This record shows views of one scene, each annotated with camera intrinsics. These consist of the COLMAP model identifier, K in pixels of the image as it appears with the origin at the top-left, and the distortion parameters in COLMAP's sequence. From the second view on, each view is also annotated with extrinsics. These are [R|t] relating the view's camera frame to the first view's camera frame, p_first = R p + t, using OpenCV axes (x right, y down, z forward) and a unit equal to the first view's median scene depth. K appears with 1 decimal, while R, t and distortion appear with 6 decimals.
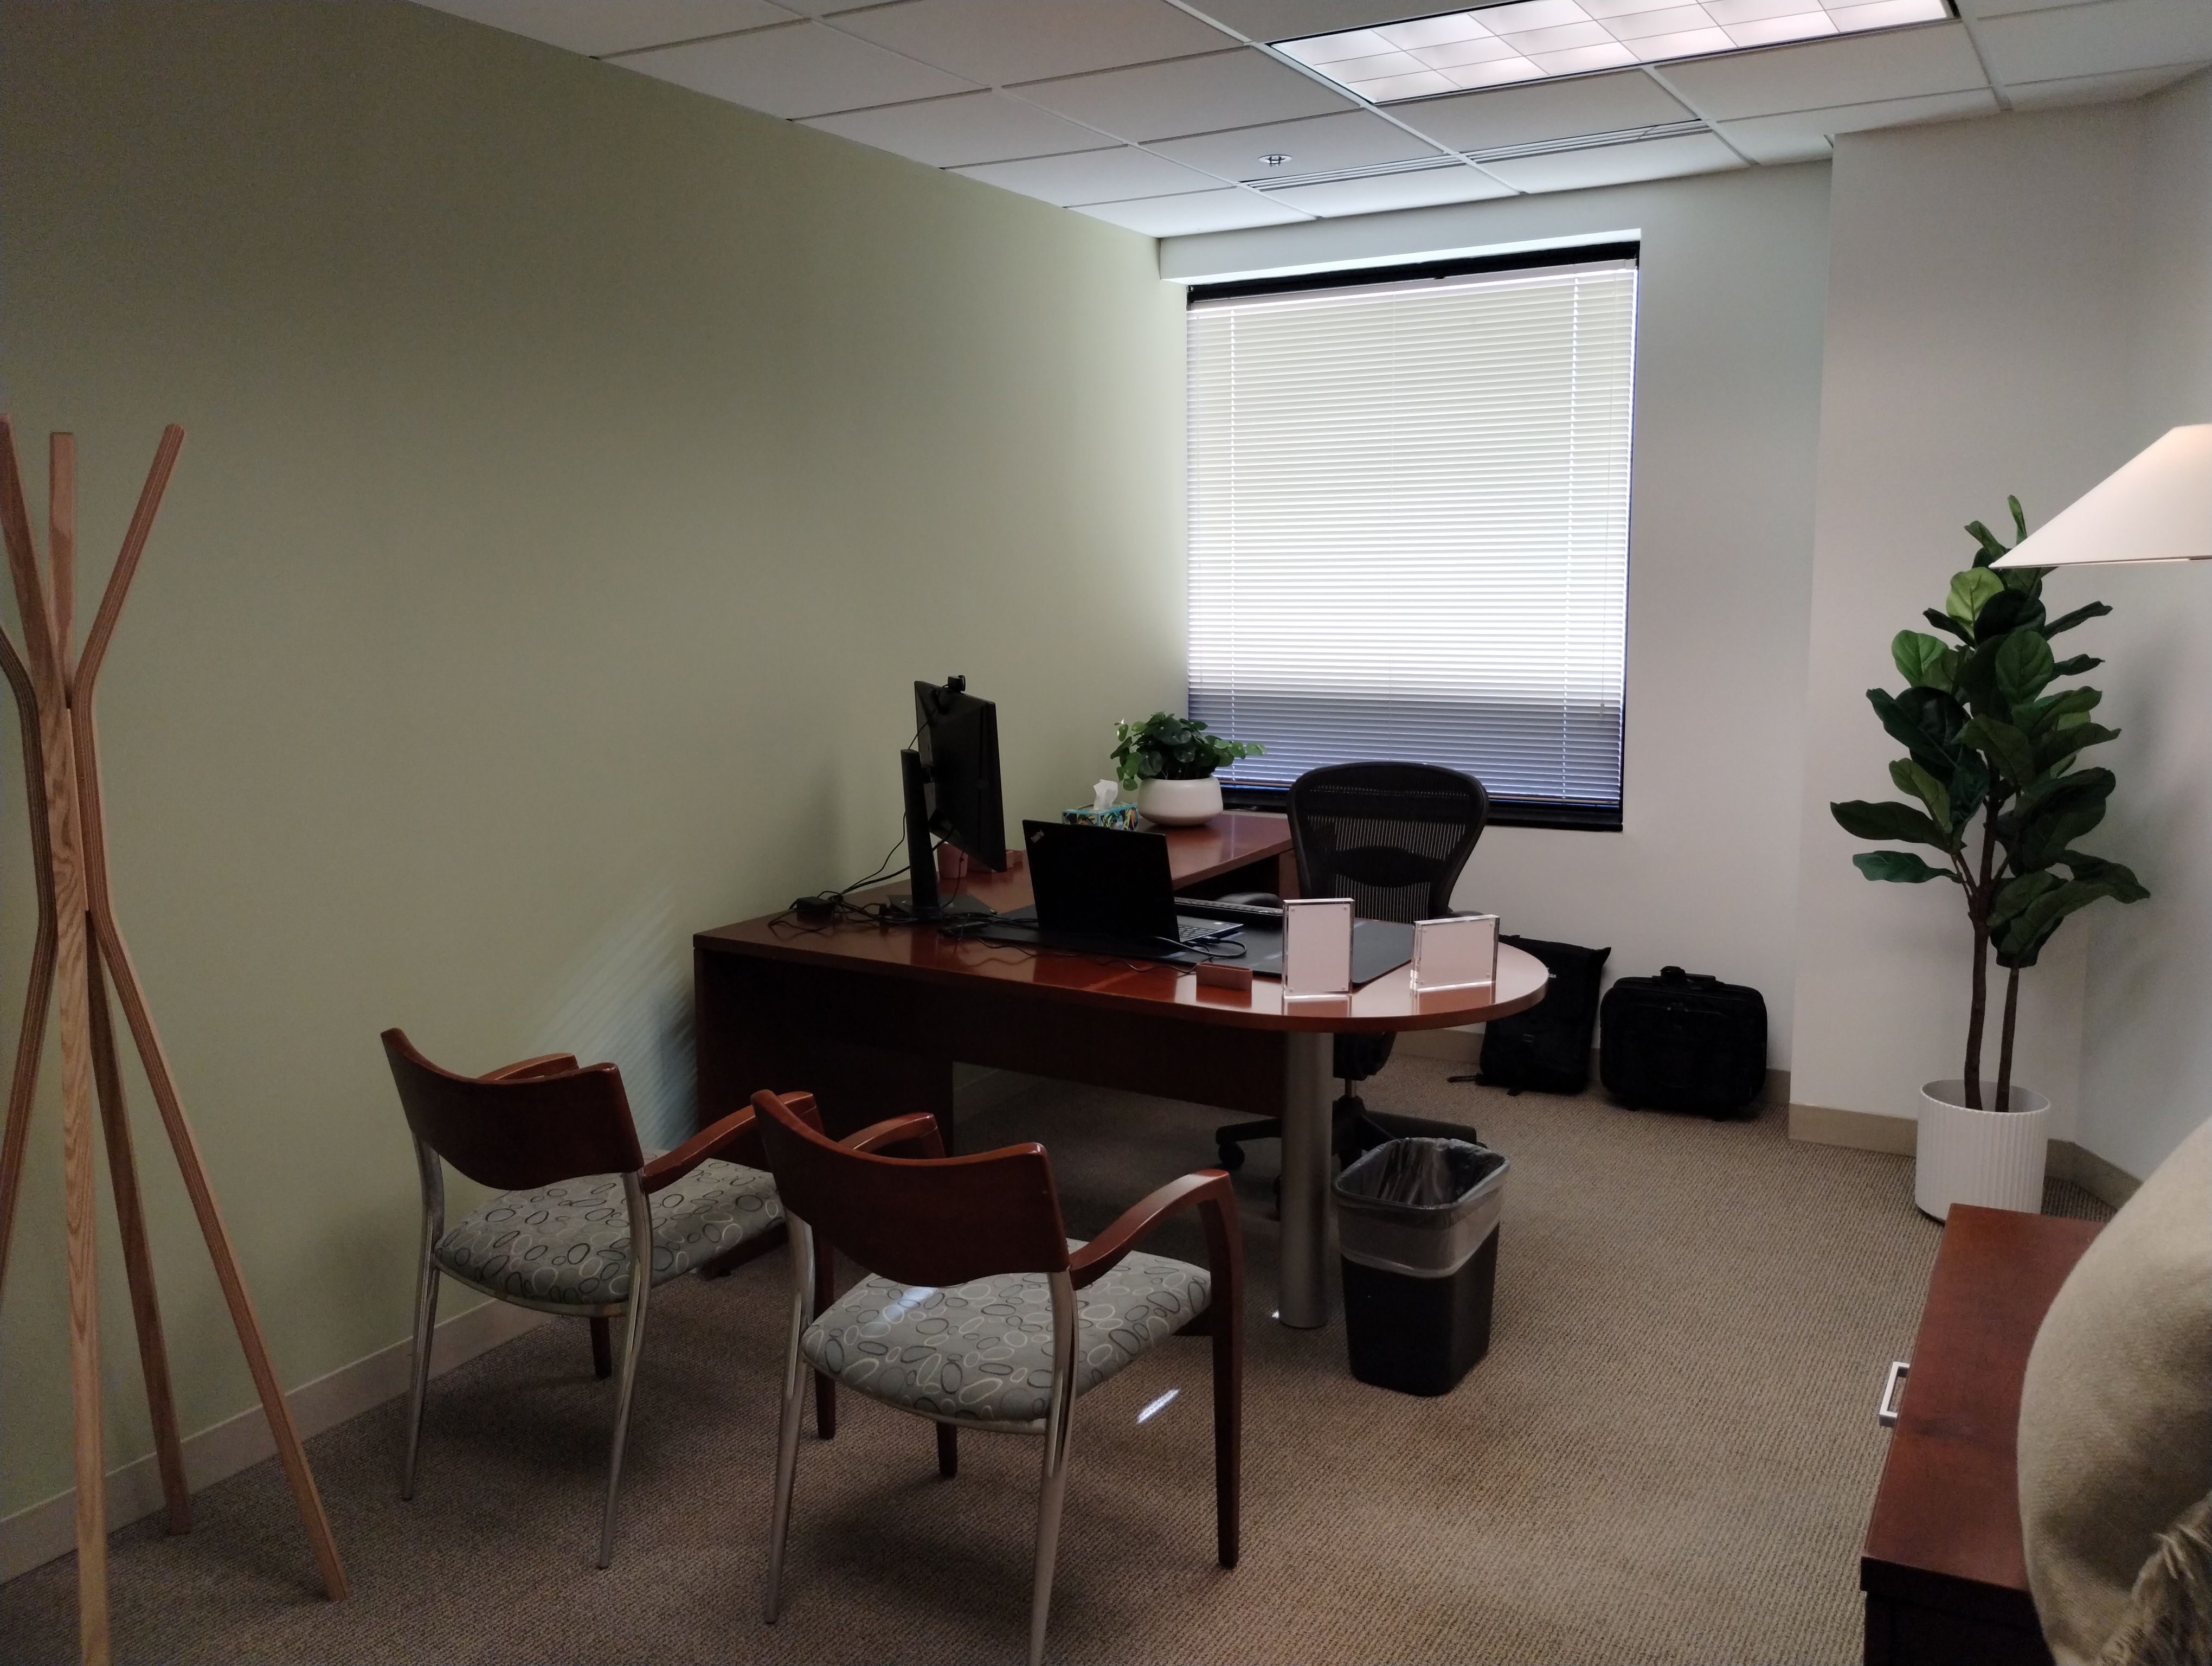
lens RADIAL K [[1856.9, 0, 1073.5], [0, 1856.9, 811.8], [0, 0, 1]] dist [0.058400, -0.083245]
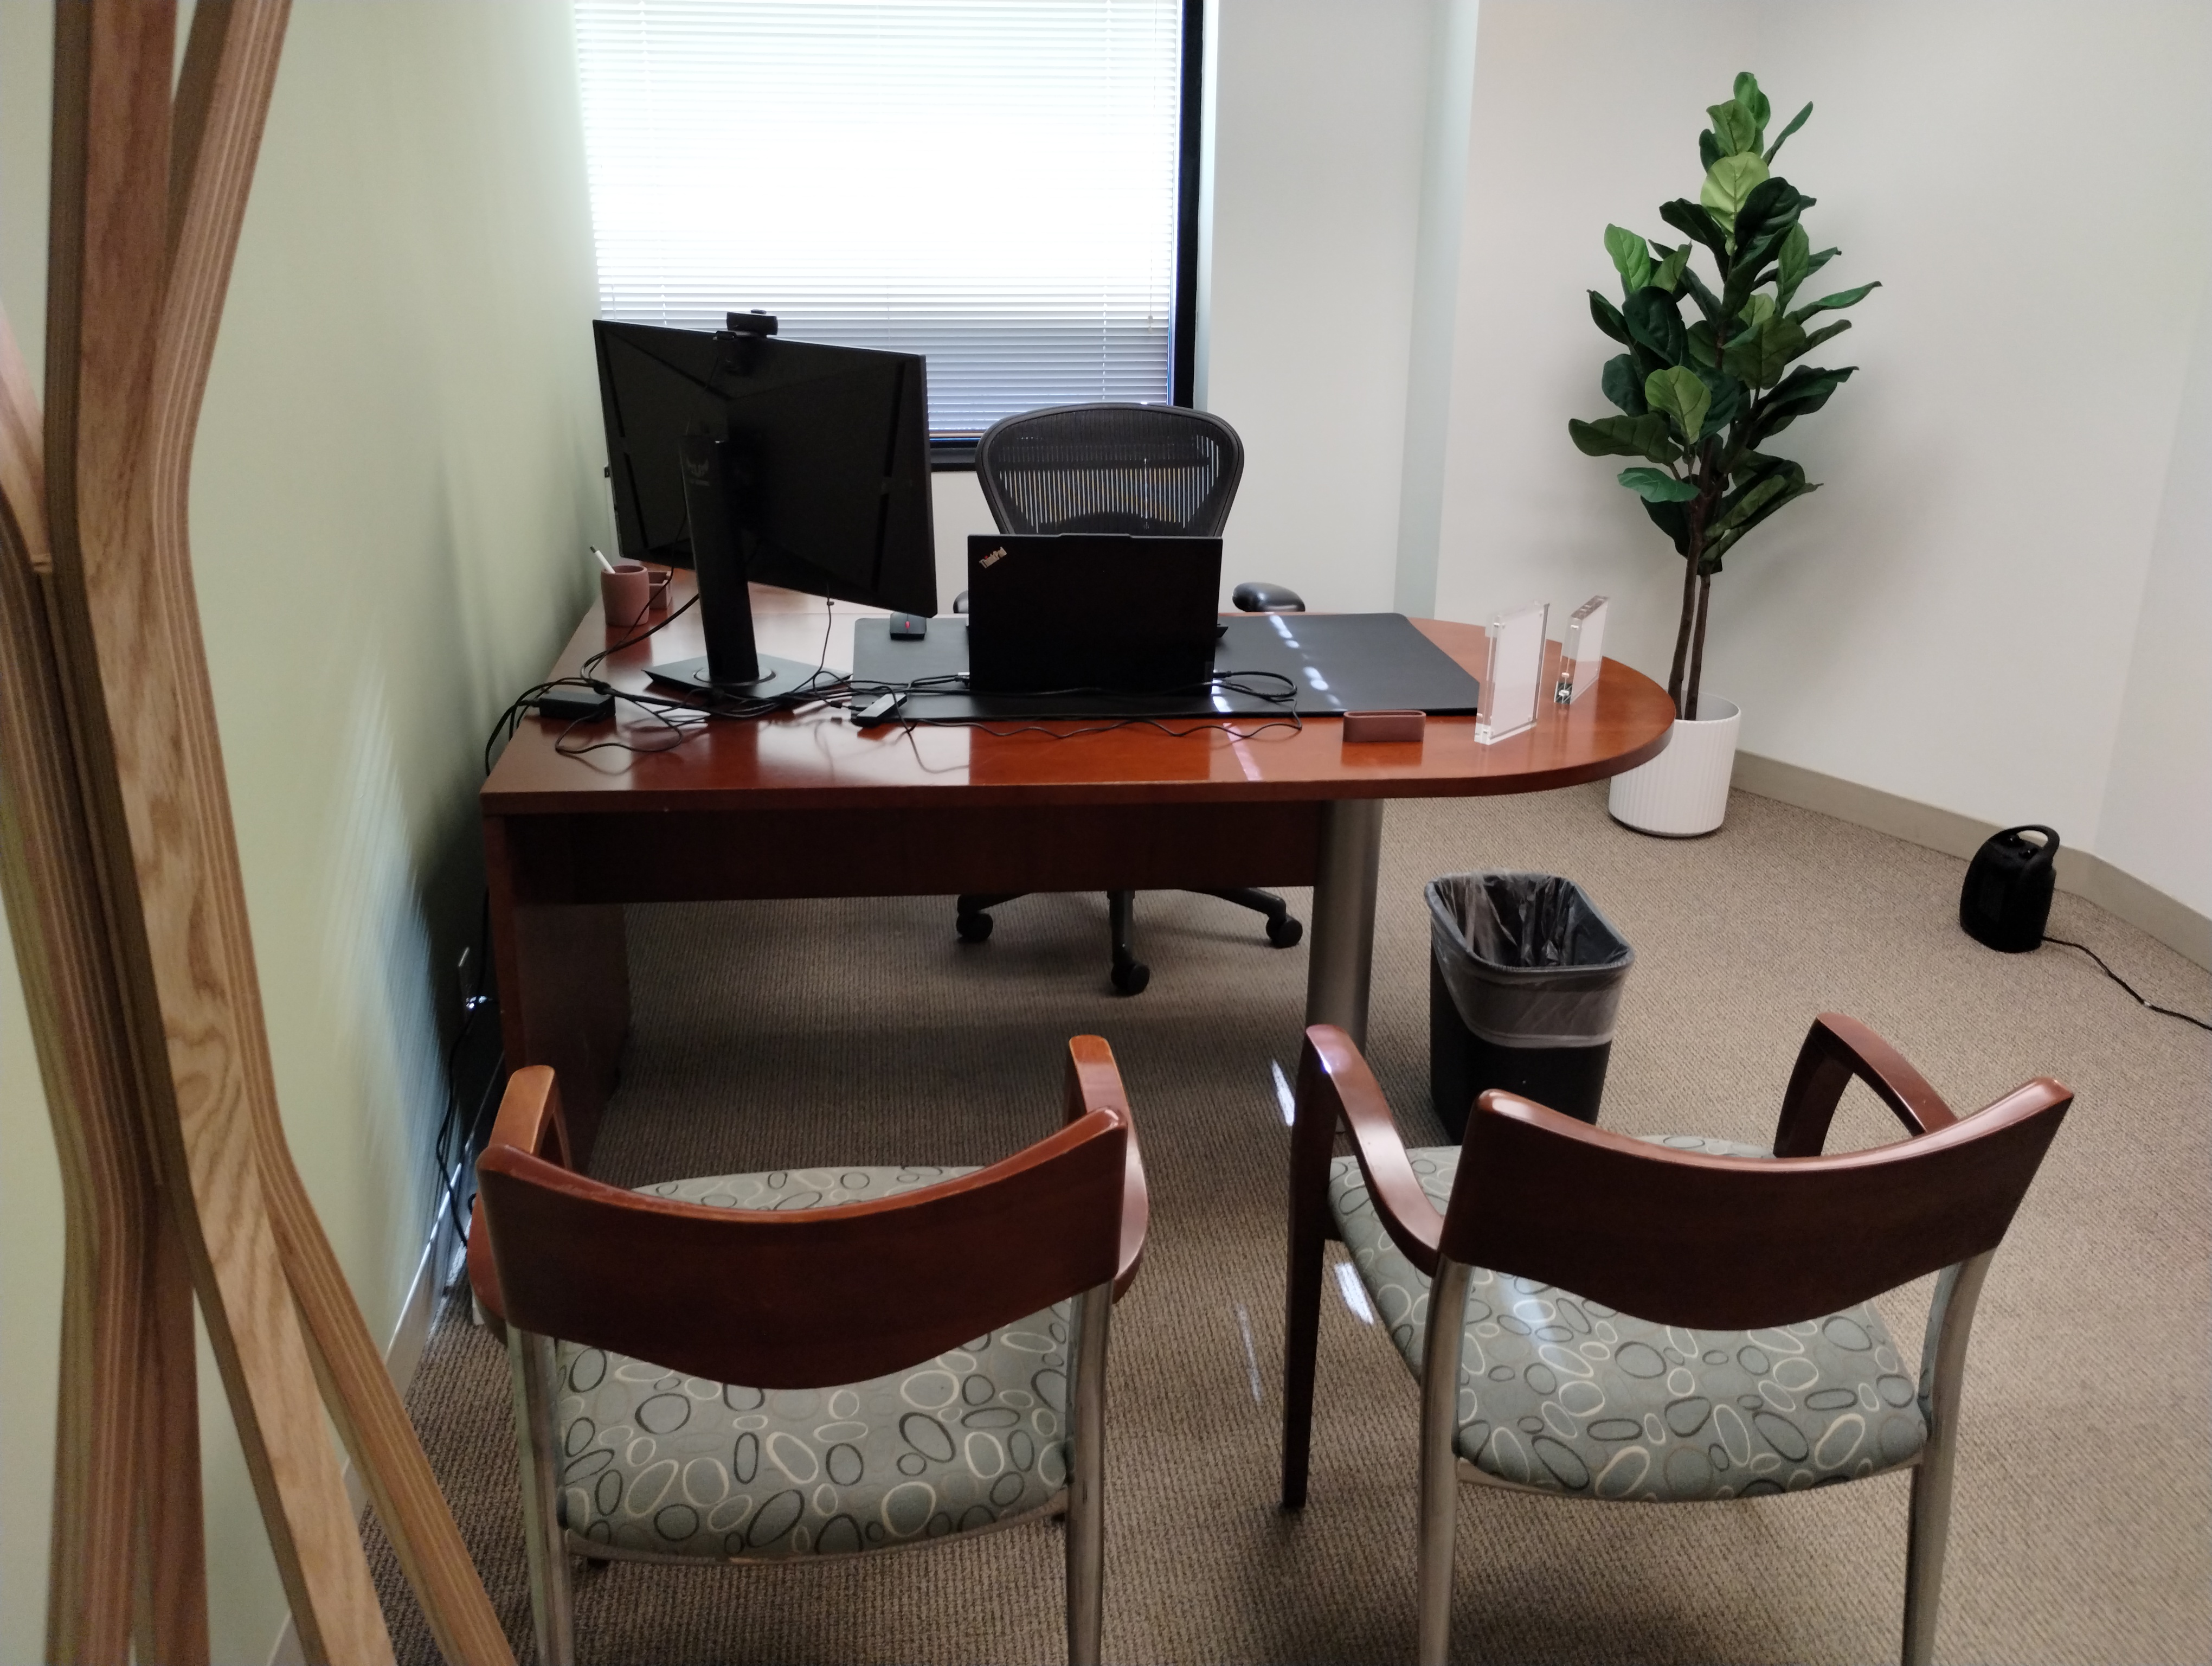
lens RADIAL K [[1856.9, 0, 1078.1], [0, 1856.9, 790.1], [0, 0, 1]] dist [0.058400, -0.083245]
pose [[0.792938, -0.184087, 0.580829, -0.440079], [0.065579, 0.973515, 0.219017, -0.054943], [-0.605763, -0.135577, 0.784009, 0.491606]]
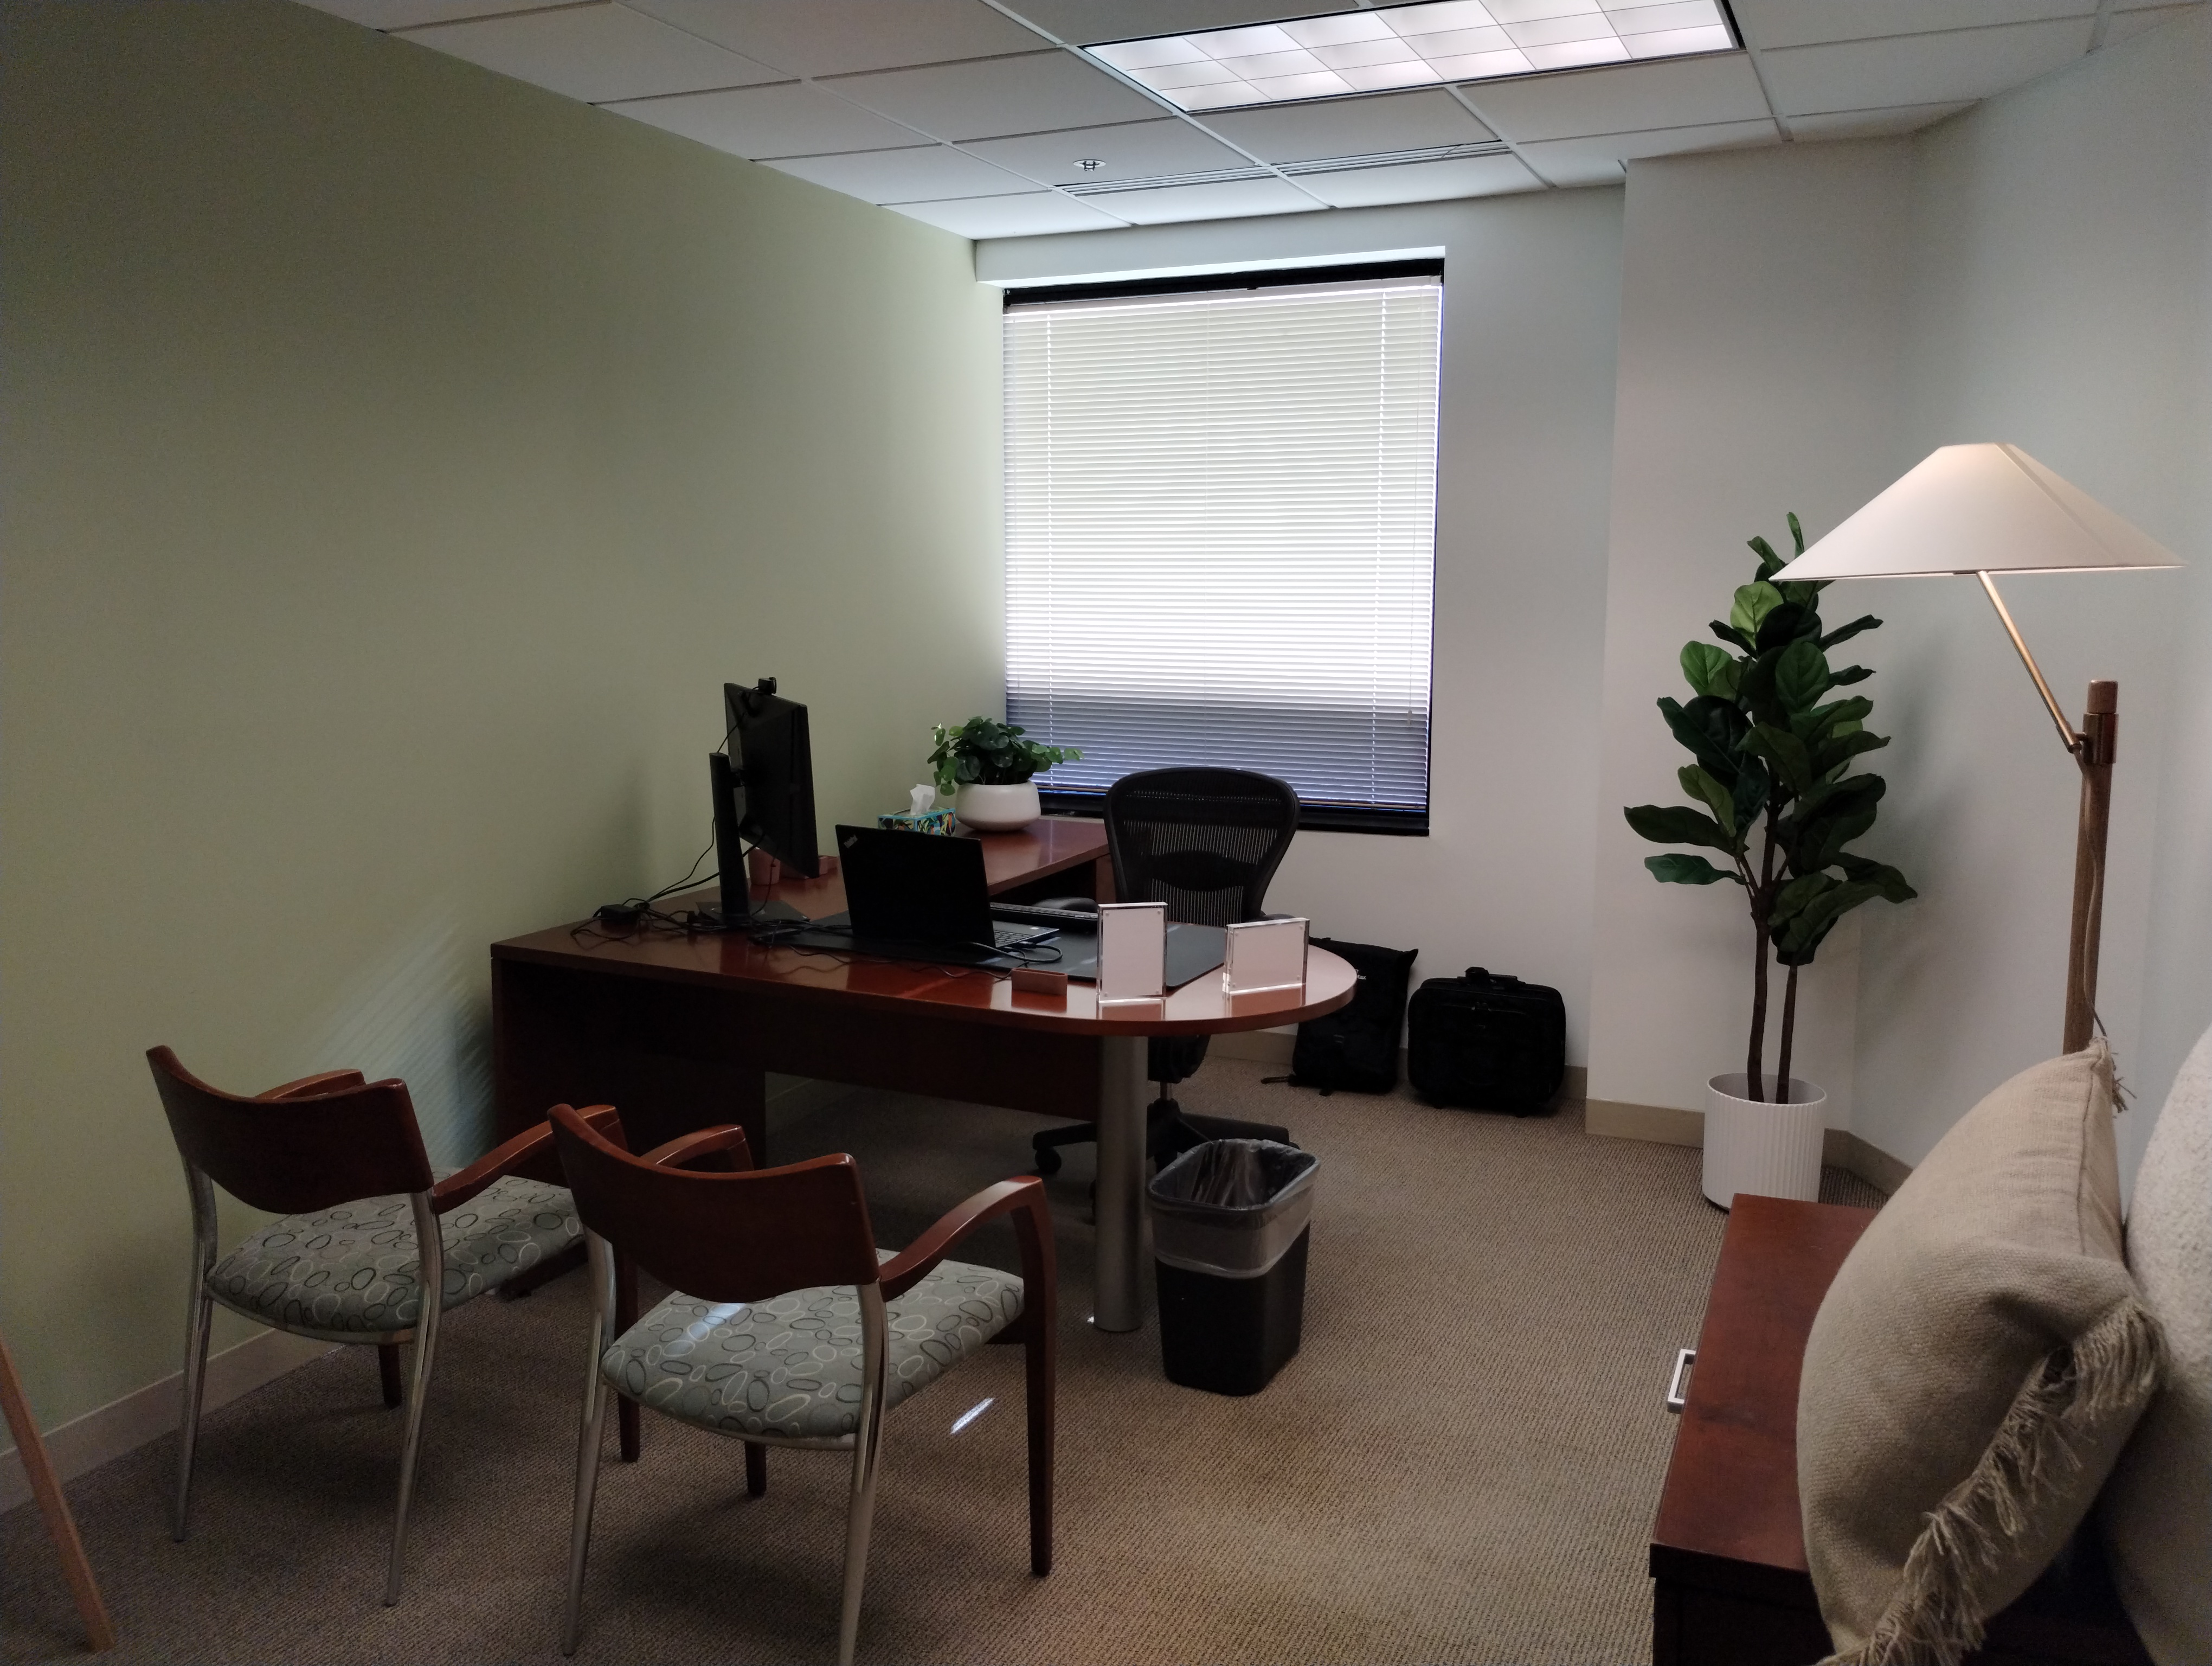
lens RADIAL K [[1856.9, 0, 1089.9], [0, 1856.9, 817.8], [0, 0, 1]] dist [0.058400, -0.083245]
pose [[0.994478, -0.000698, 0.104945, 0.003730], [0.000695, 1.000000, 0.000063, 0.000831], [-0.104945, 0.000010, 0.994478, 0.006850]]
